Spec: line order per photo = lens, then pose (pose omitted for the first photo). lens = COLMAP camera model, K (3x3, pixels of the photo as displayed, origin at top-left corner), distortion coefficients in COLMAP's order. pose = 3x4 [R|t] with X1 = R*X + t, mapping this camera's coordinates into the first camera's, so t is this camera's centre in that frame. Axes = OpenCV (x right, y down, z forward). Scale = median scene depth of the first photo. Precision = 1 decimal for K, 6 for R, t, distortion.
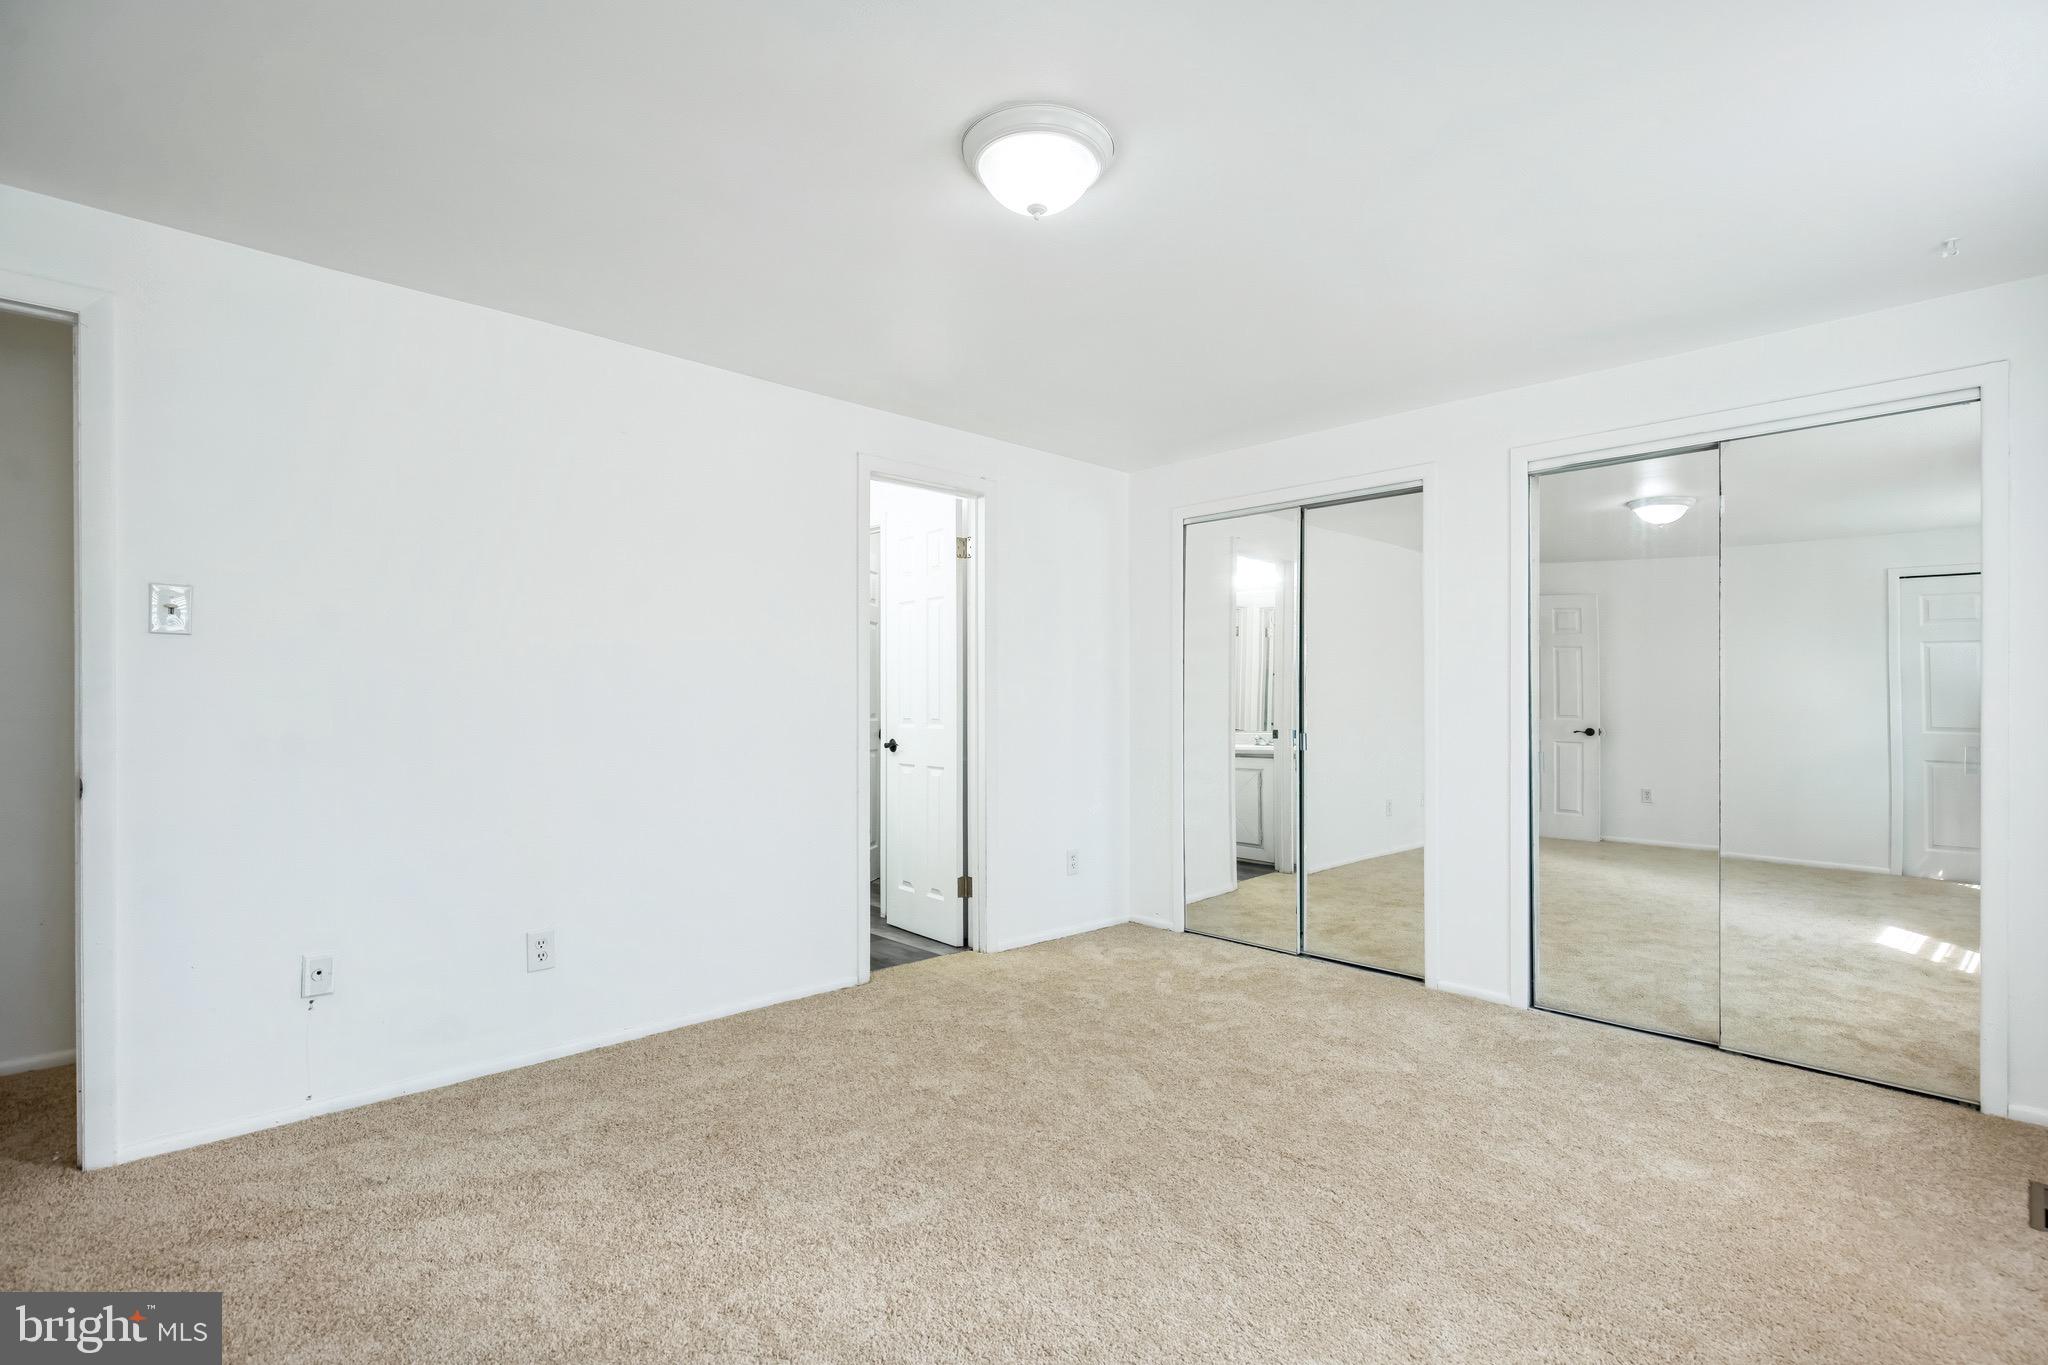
lens RADIAL K [[988.3, 0, 1036.4], [0, 988.3, 687.0], [0, 0, 1]] dist [0.032889, -0.008249]
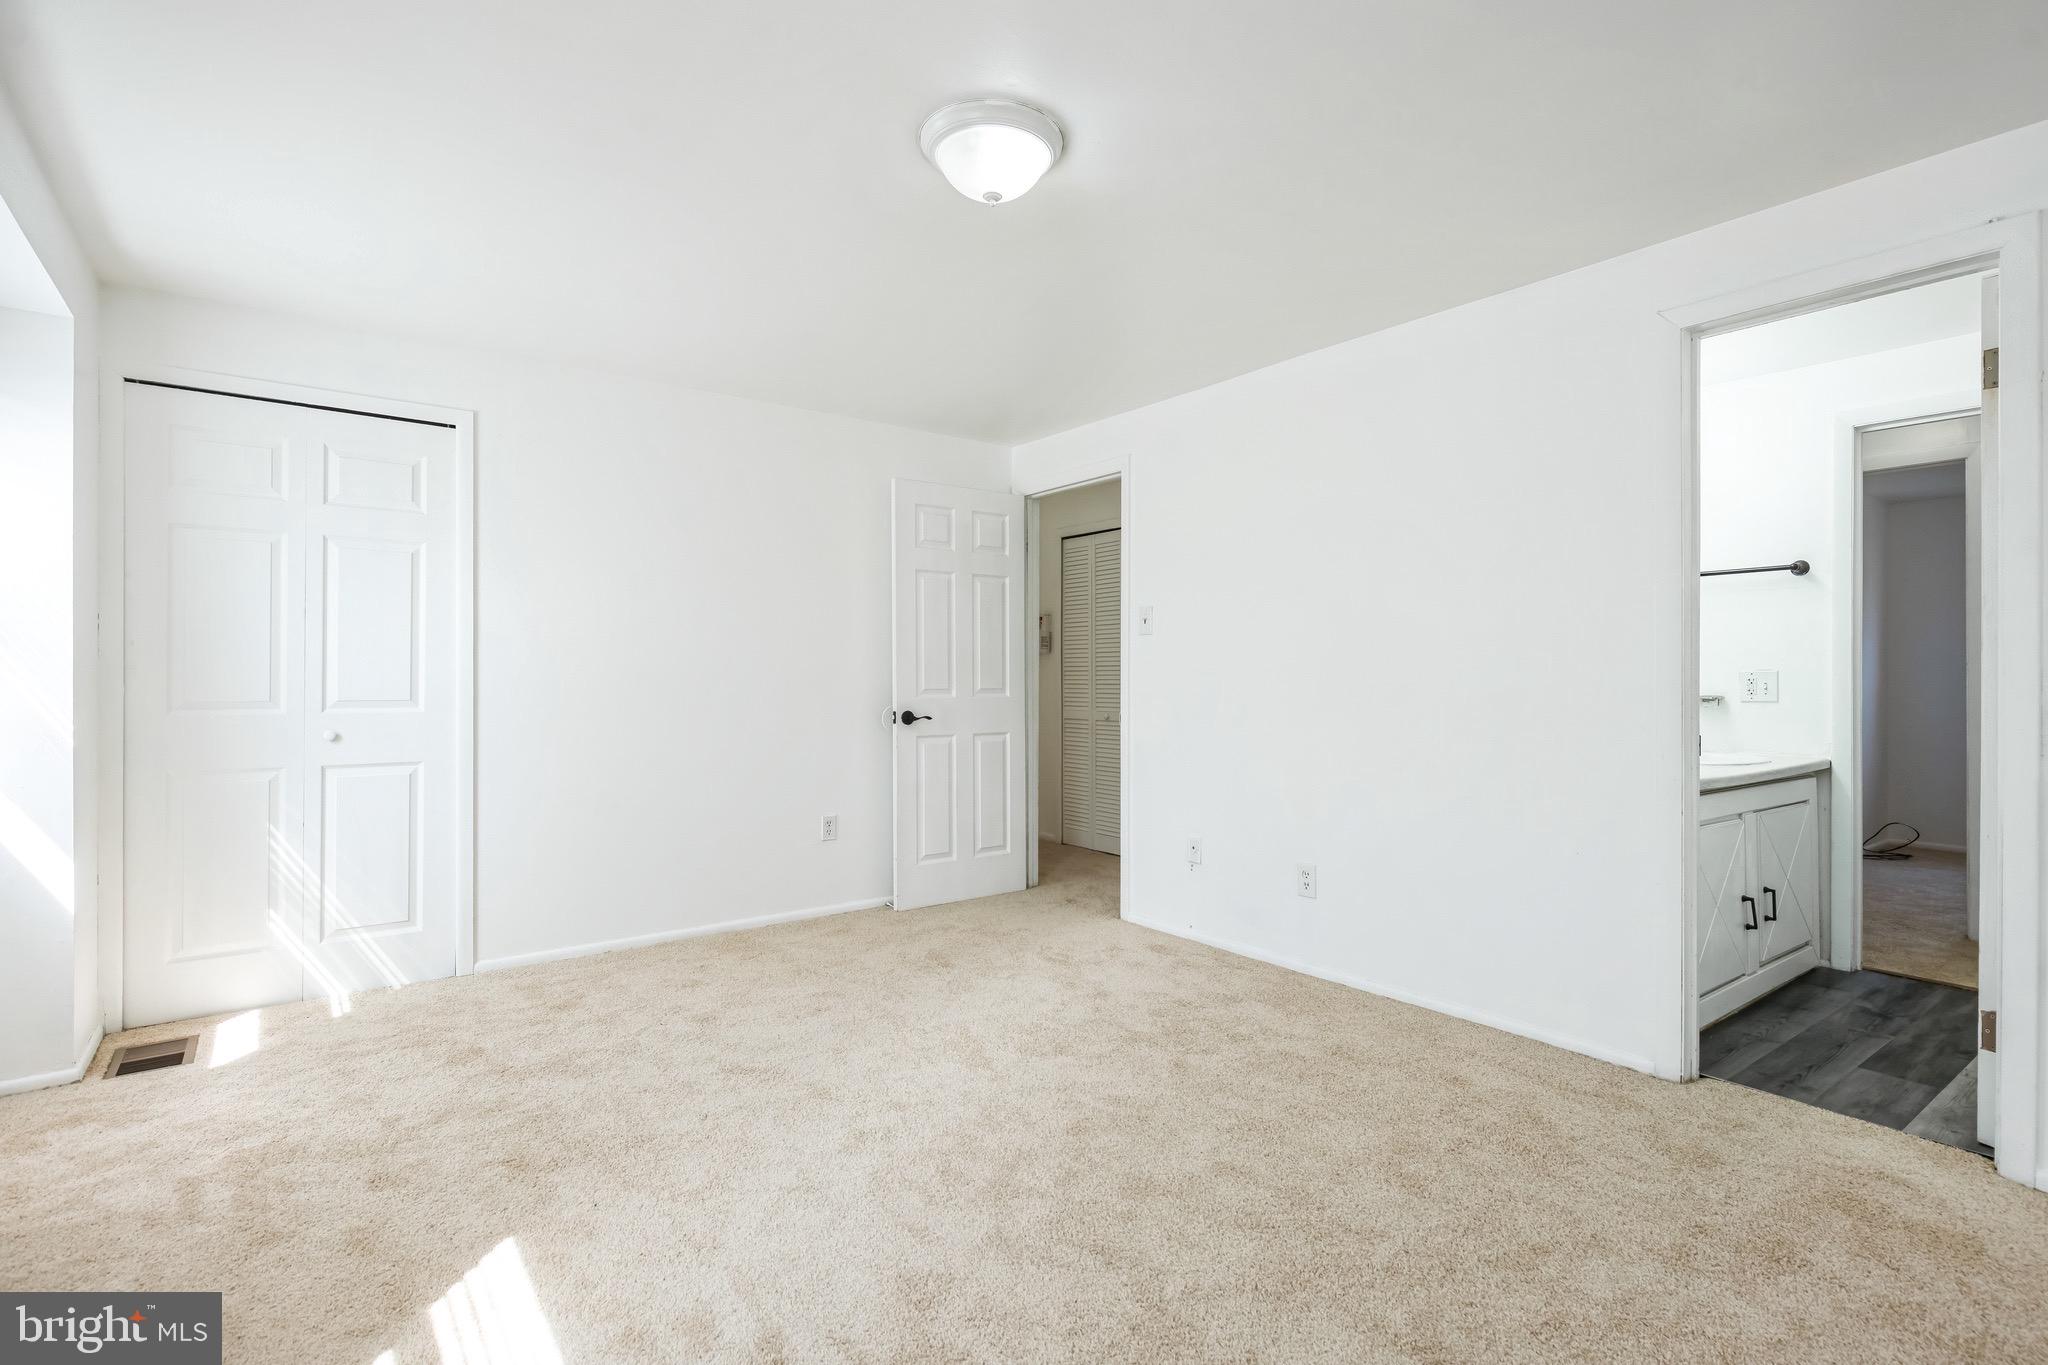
lens RADIAL K [[988.3, 0, 1036.4], [0, 988.3, 687.0], [0, 0, 1]] dist [0.032889, -0.008249]
pose [[-0.124060, 0.007140, -0.992249, 0.690958], [0.009657, 0.999935, 0.005988, 0.020914], [0.992228, -0.008839, -0.124121, 0.790881]]
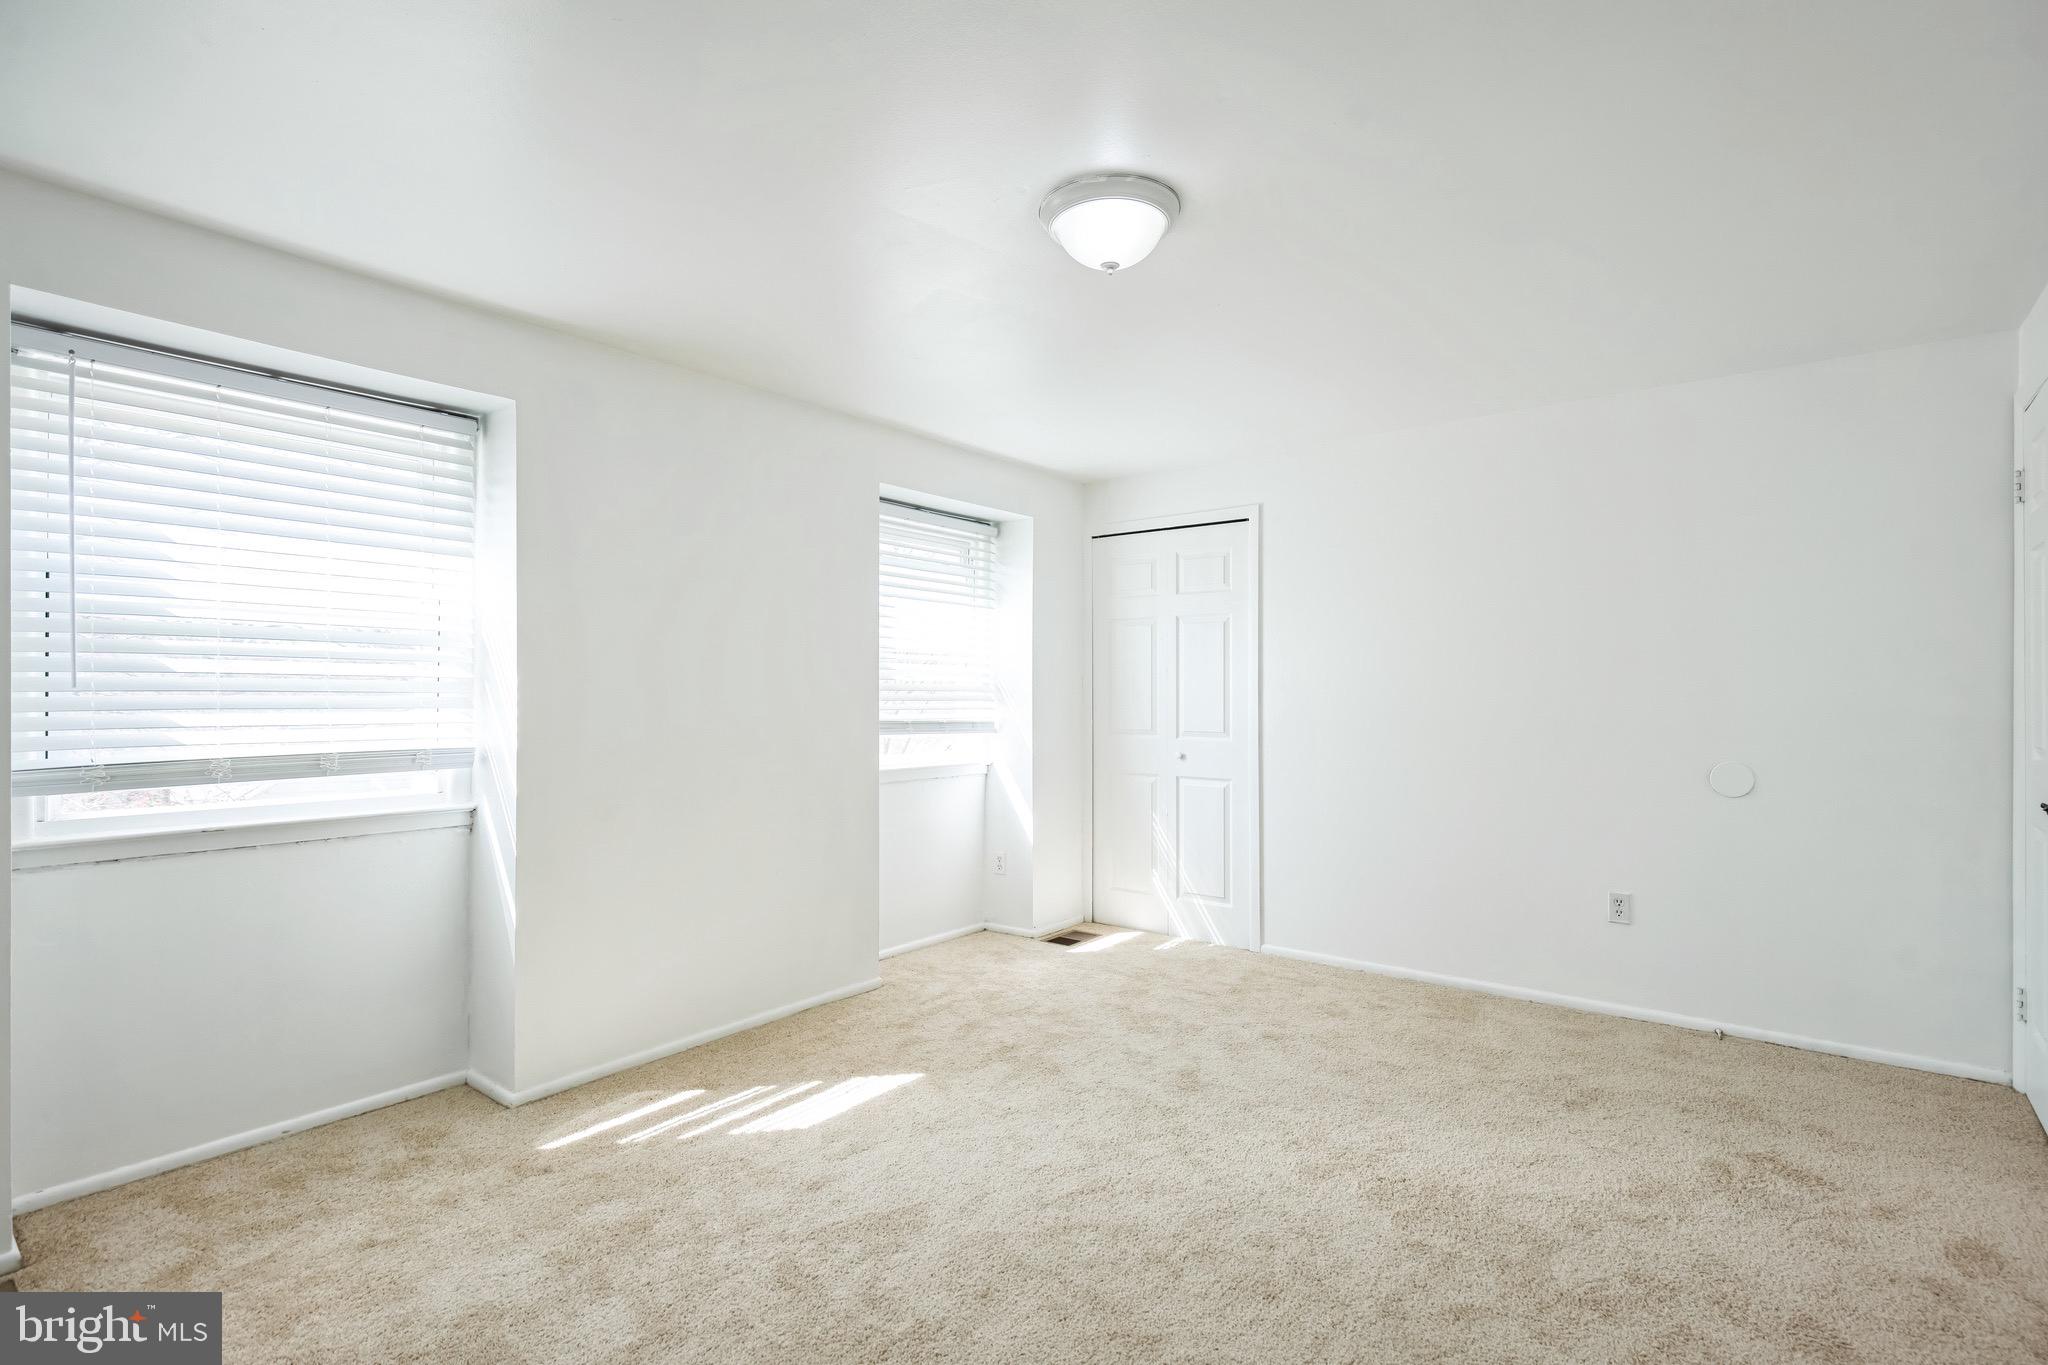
lens RADIAL K [[988.3, 0, 1036.4], [0, 988.3, 687.0], [0, 0, 1]] dist [0.032889, -0.008249]
pose [[-0.992205, -0.004824, -0.124521, 0.143145], [-0.002357, 0.999798, -0.019951, -0.000898], [0.124592, -0.019502, -0.992016, 1.371805]]
